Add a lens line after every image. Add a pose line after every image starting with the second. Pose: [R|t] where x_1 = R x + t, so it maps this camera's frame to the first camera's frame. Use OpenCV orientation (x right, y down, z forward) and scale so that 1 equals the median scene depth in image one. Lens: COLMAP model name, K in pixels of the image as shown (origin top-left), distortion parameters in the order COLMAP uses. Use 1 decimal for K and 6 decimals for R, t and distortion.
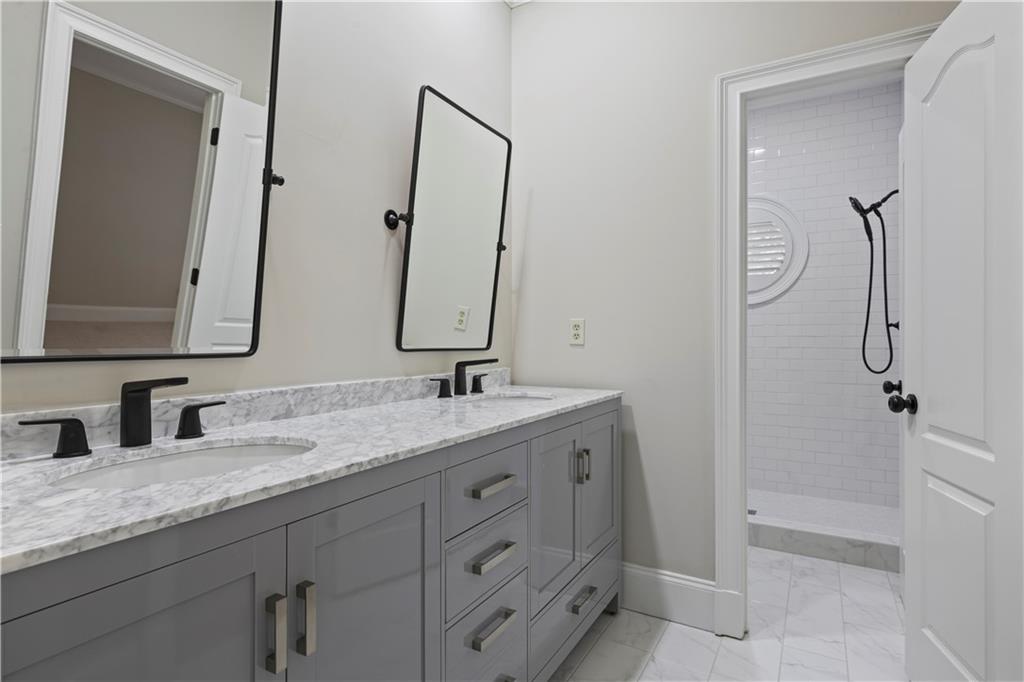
lens RADIAL K [[542.8, 0, 513.7], [0, 542.8, 340.3], [0, 0, 1]] dist [-0.001997, -0.000136]
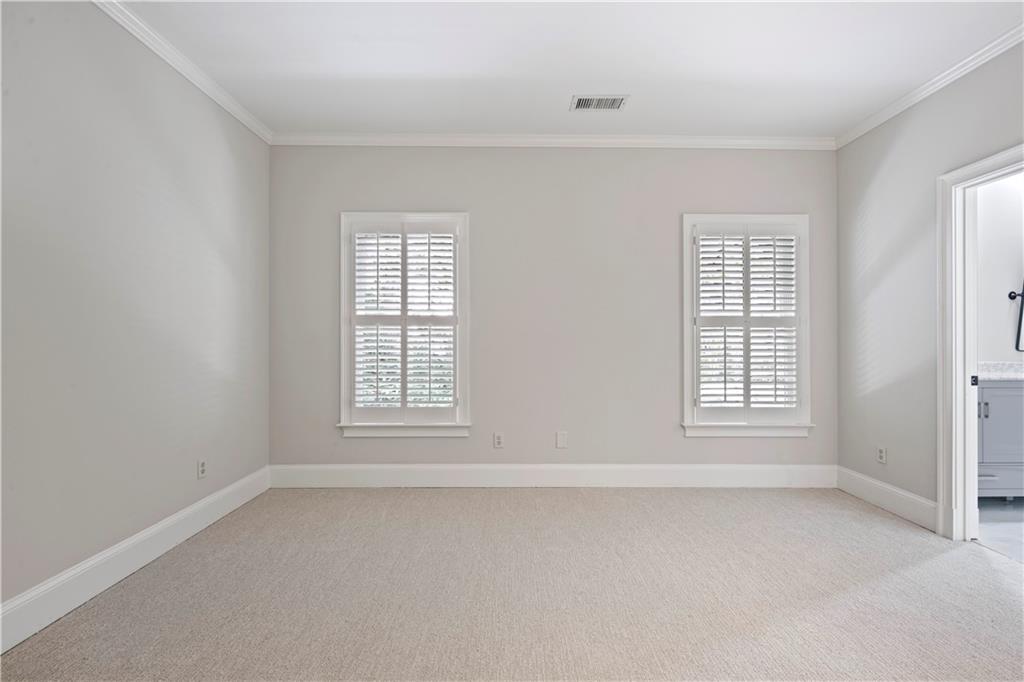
lens RADIAL K [[468.1, 0, 513.3], [0, 468.1, 340.9], [0, 0, 1]] dist [0.001952, -0.002012]
pose [[0.514717, -0.004065, -0.857351, 0.652225], [0.004101, 0.999989, -0.002280, -0.046158], [0.857351, -0.002342, 0.514728, -3.106478]]
